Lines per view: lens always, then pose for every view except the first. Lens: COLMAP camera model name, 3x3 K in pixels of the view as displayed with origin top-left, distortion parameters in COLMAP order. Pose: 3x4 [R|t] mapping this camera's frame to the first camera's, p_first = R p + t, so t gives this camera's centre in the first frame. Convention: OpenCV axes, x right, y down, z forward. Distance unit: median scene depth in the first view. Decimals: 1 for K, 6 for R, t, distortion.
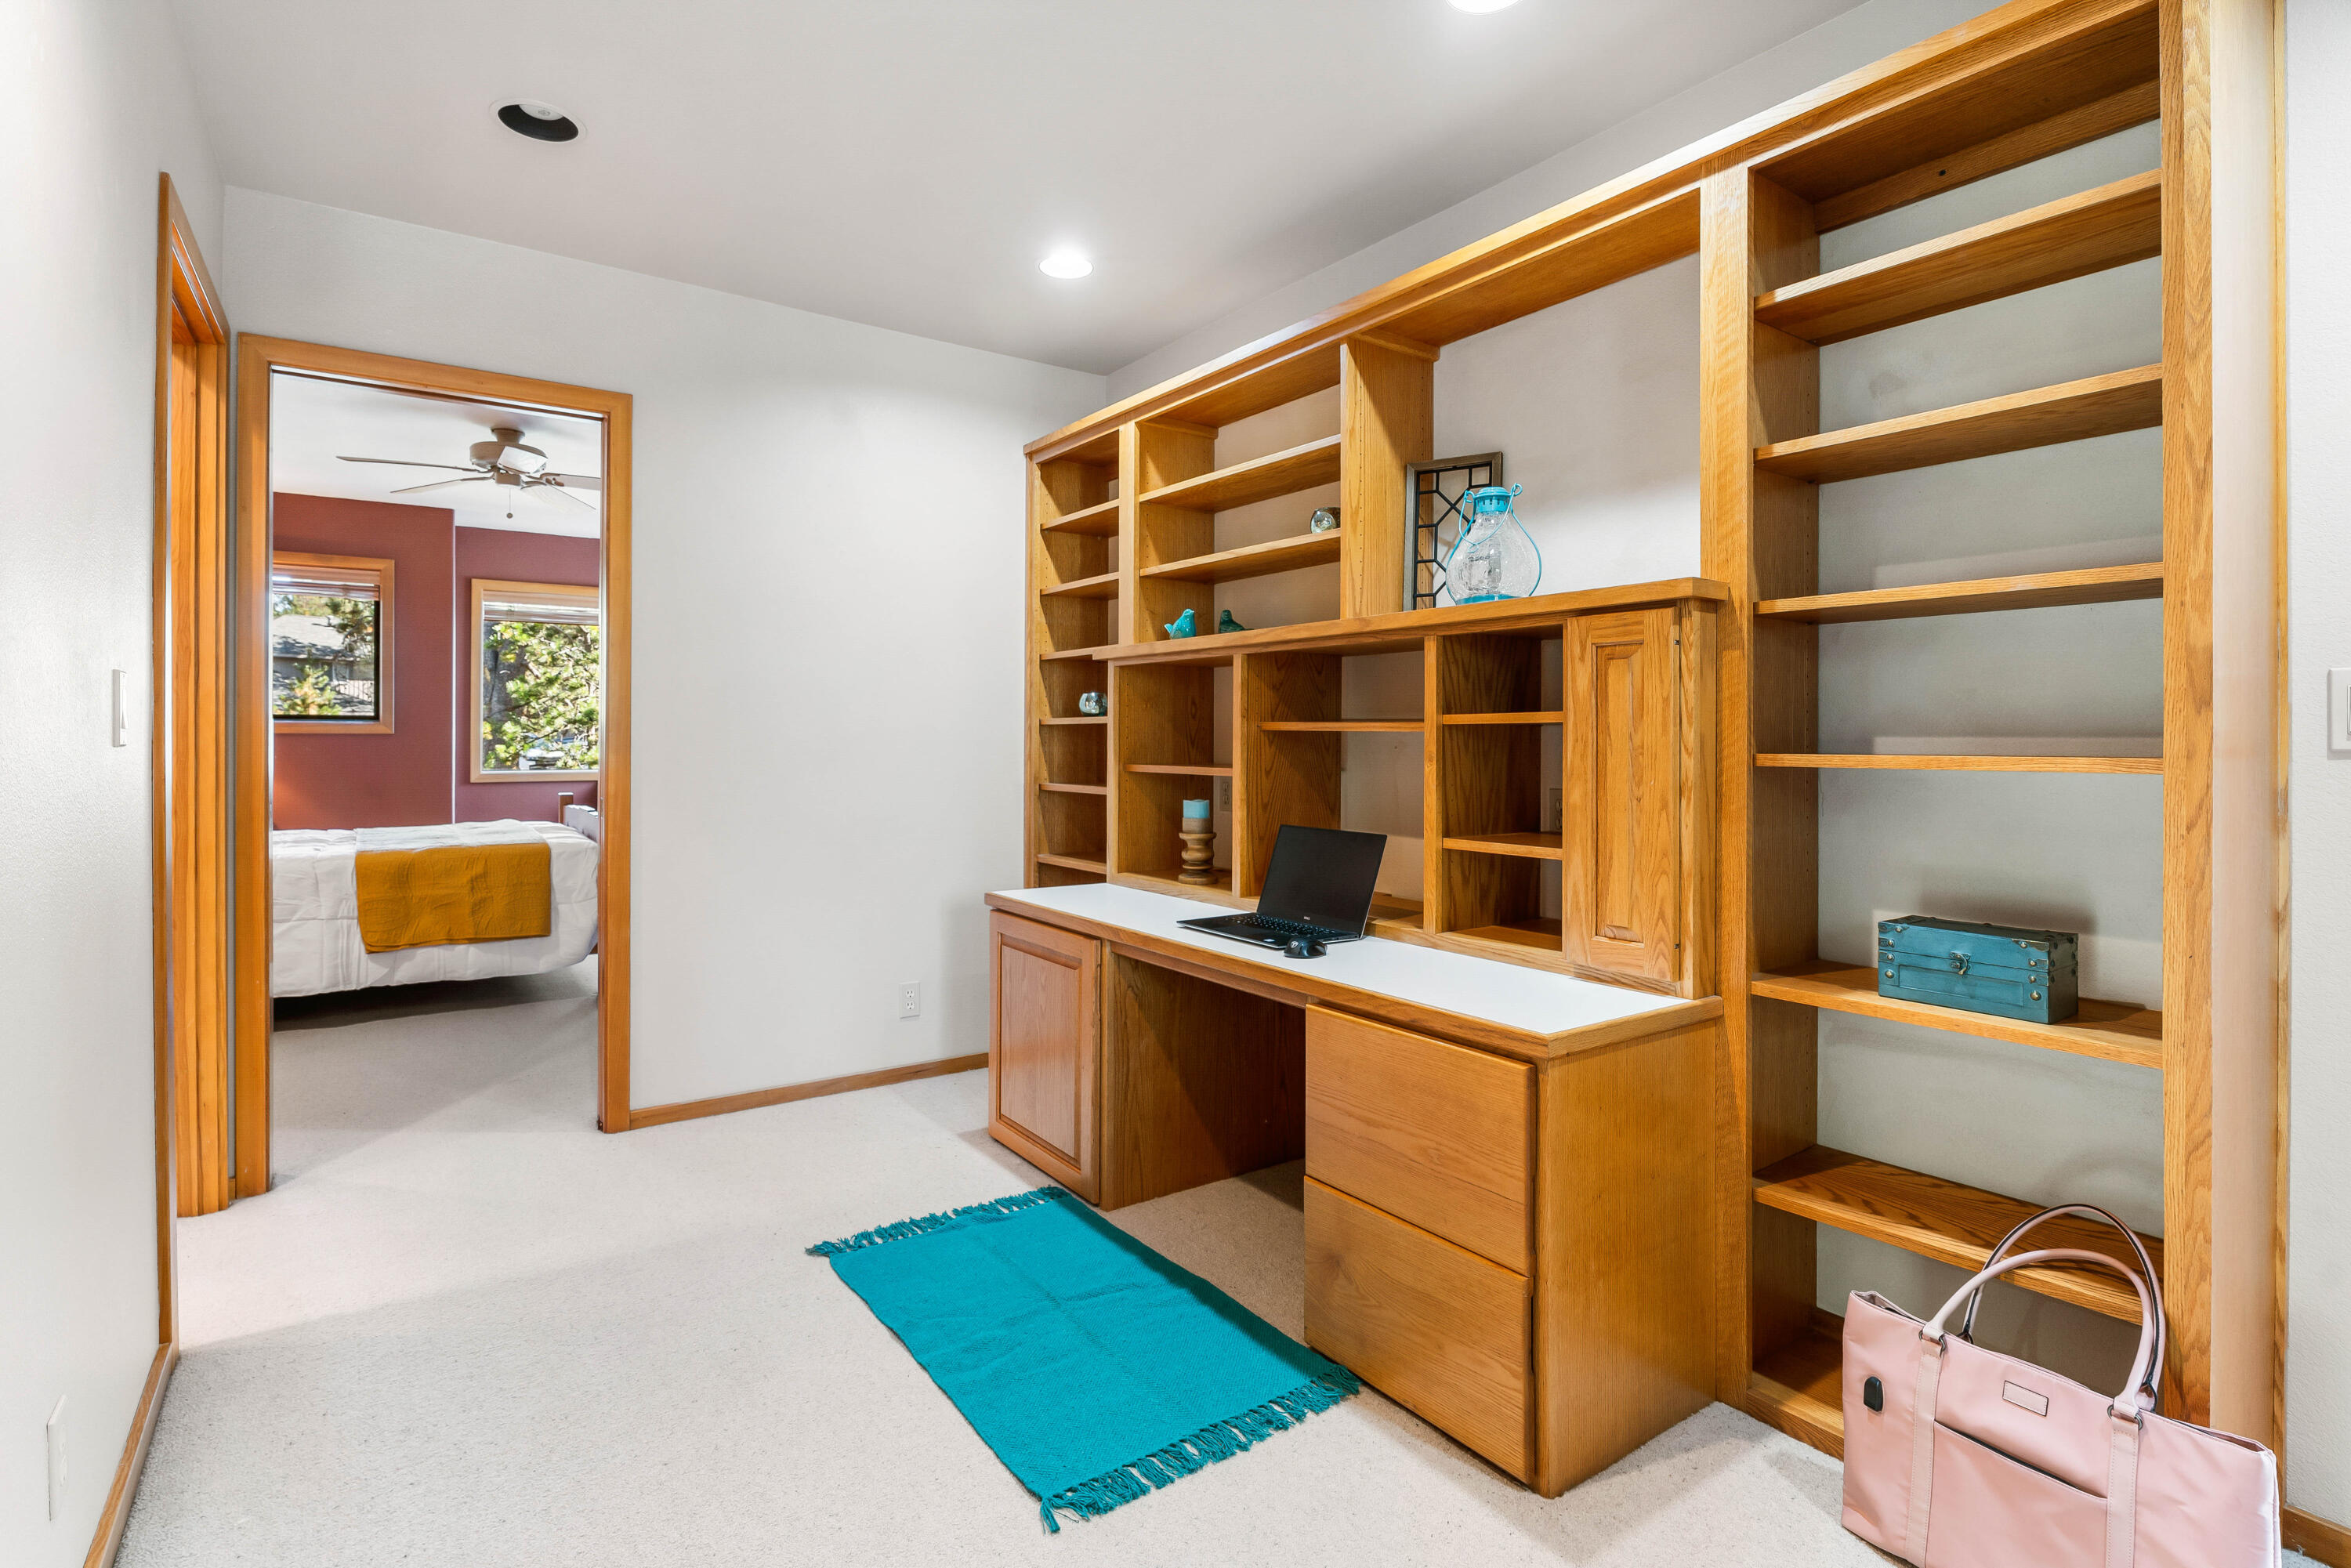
lens RADIAL K [[1127.4, 0, 1161.6], [0, 1127.4, 752.0], [0, 0, 1]] dist [-0.003785, -0.001821]
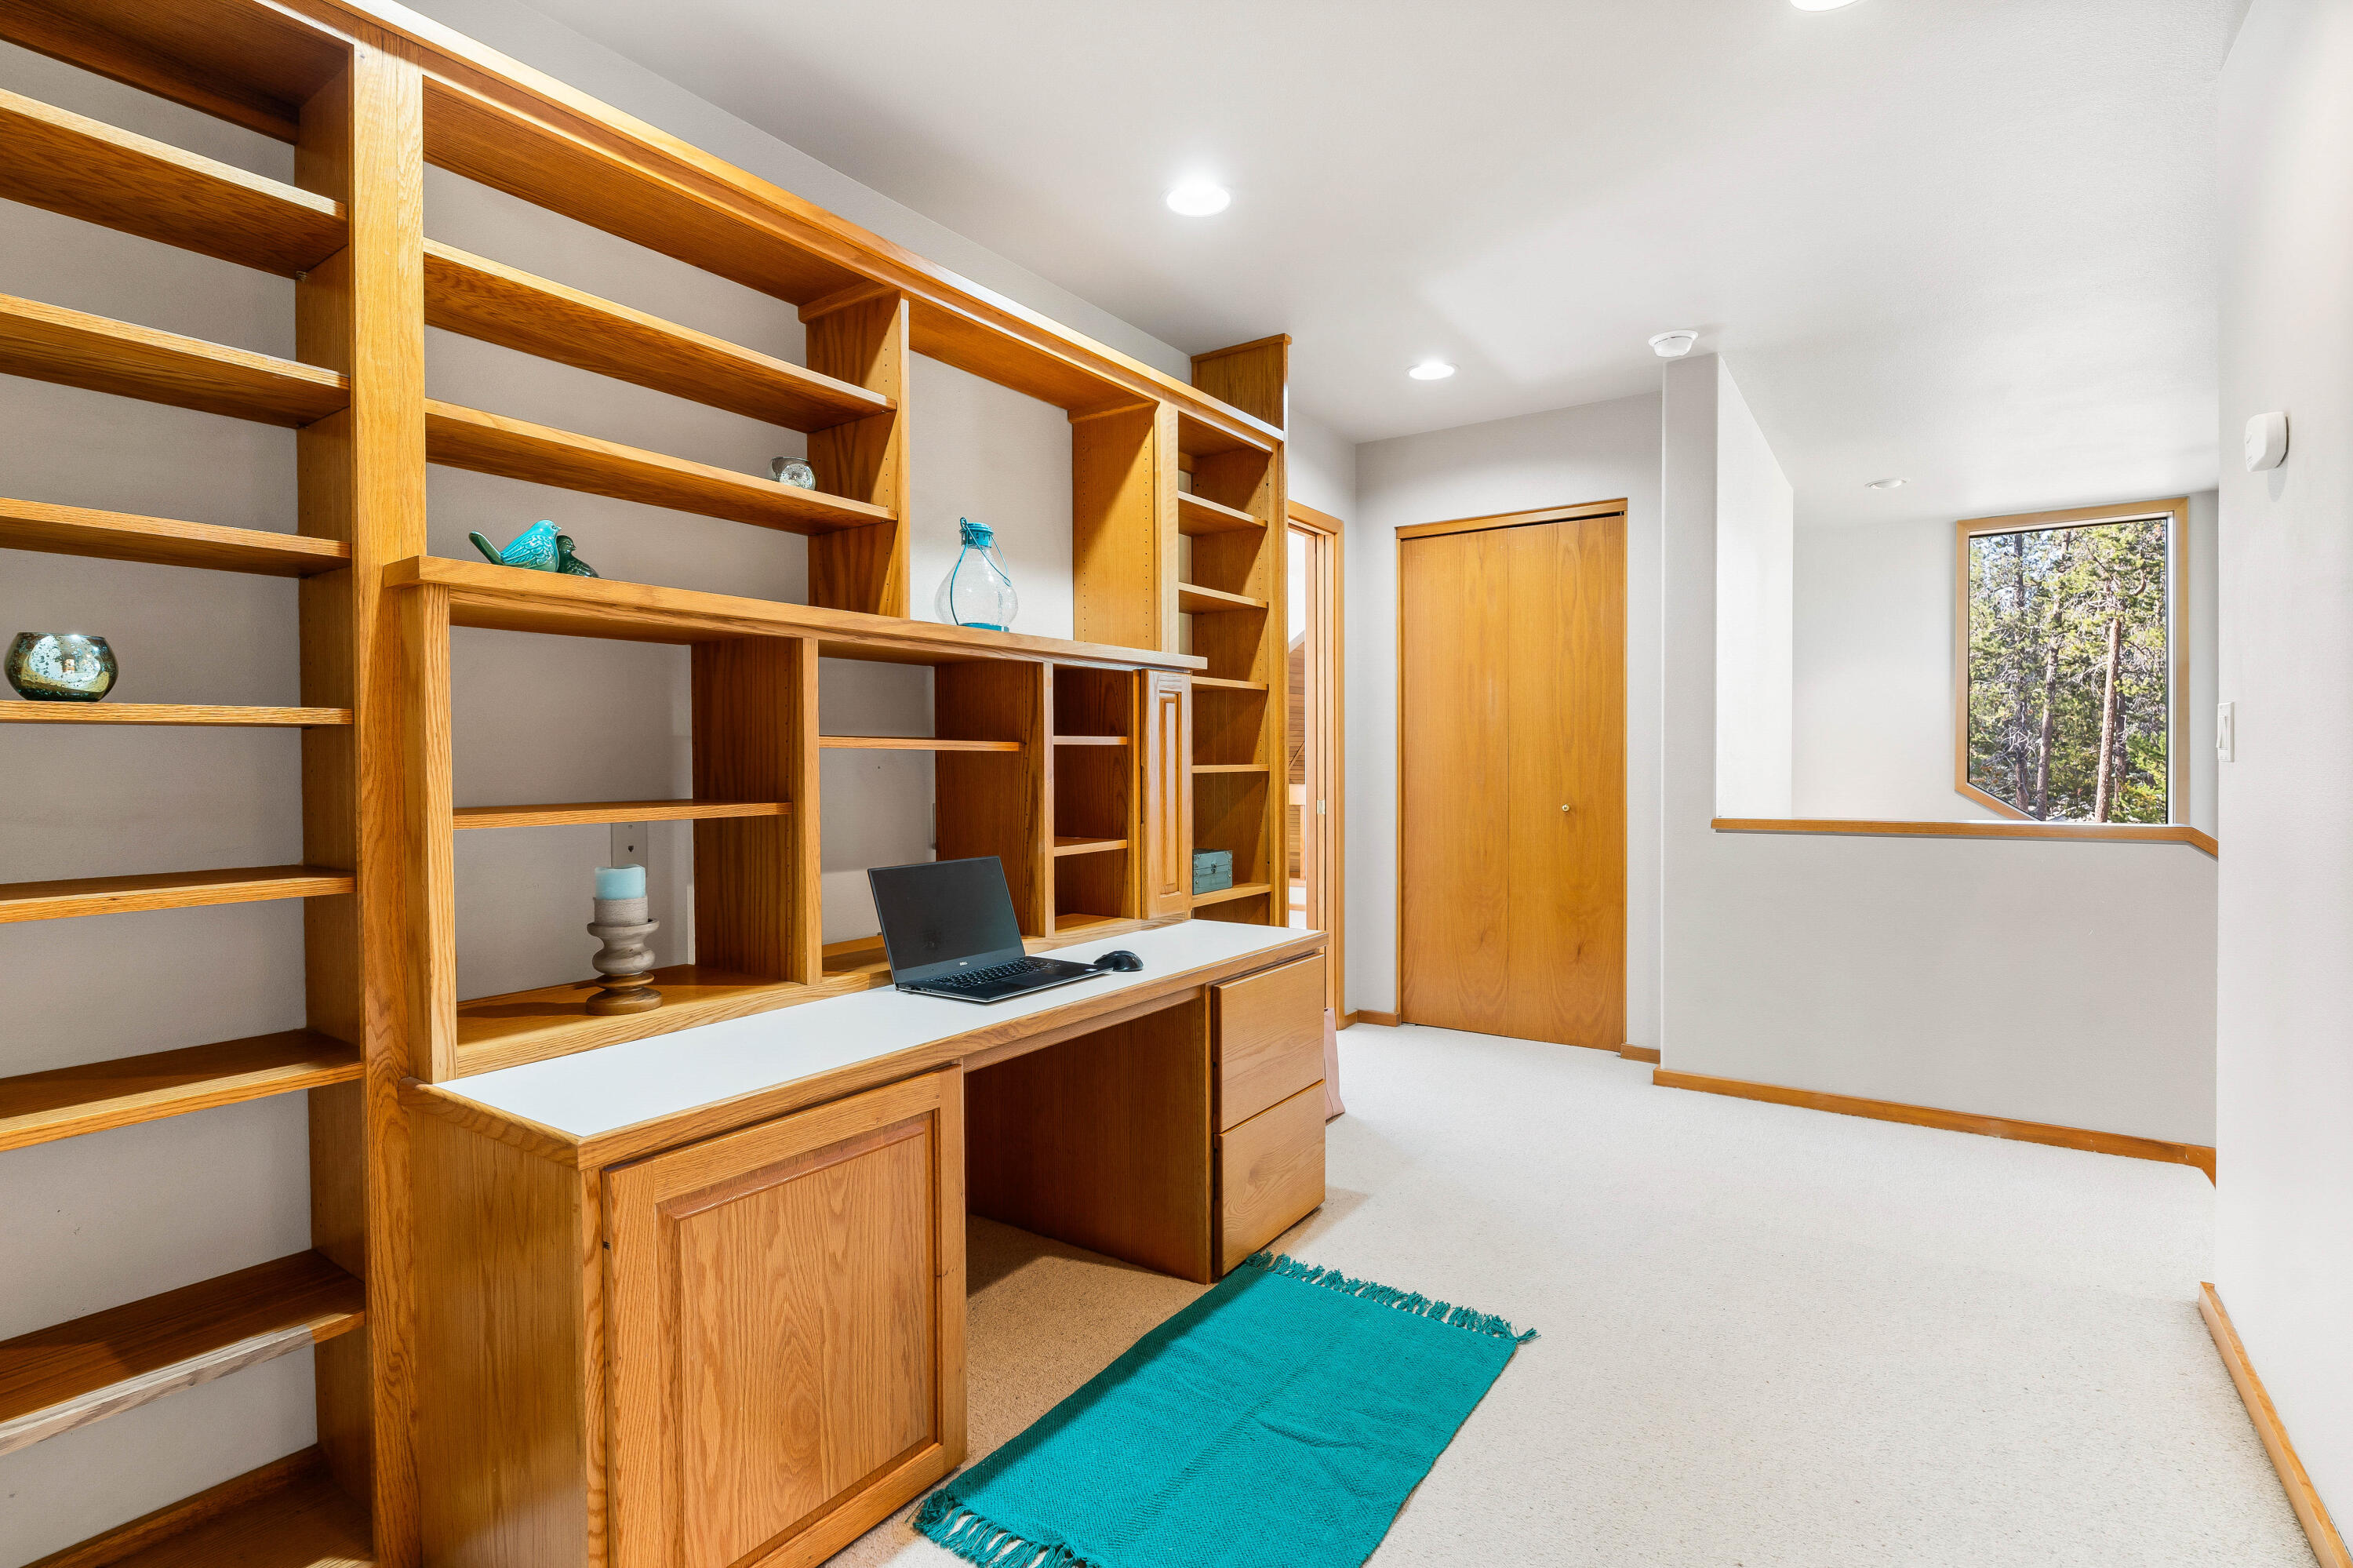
lens RADIAL K [[1128.5, 0, 1179.4], [0, 1128.5, 758.4], [0, 0, 1]] dist [-0.003785, -0.001821]
pose [[-0.357565, -0.017669, 0.933721, -0.608938], [-0.000125, 0.999822, 0.018871, -0.023975], [-0.933888, 0.006631, -0.357503, 0.941473]]
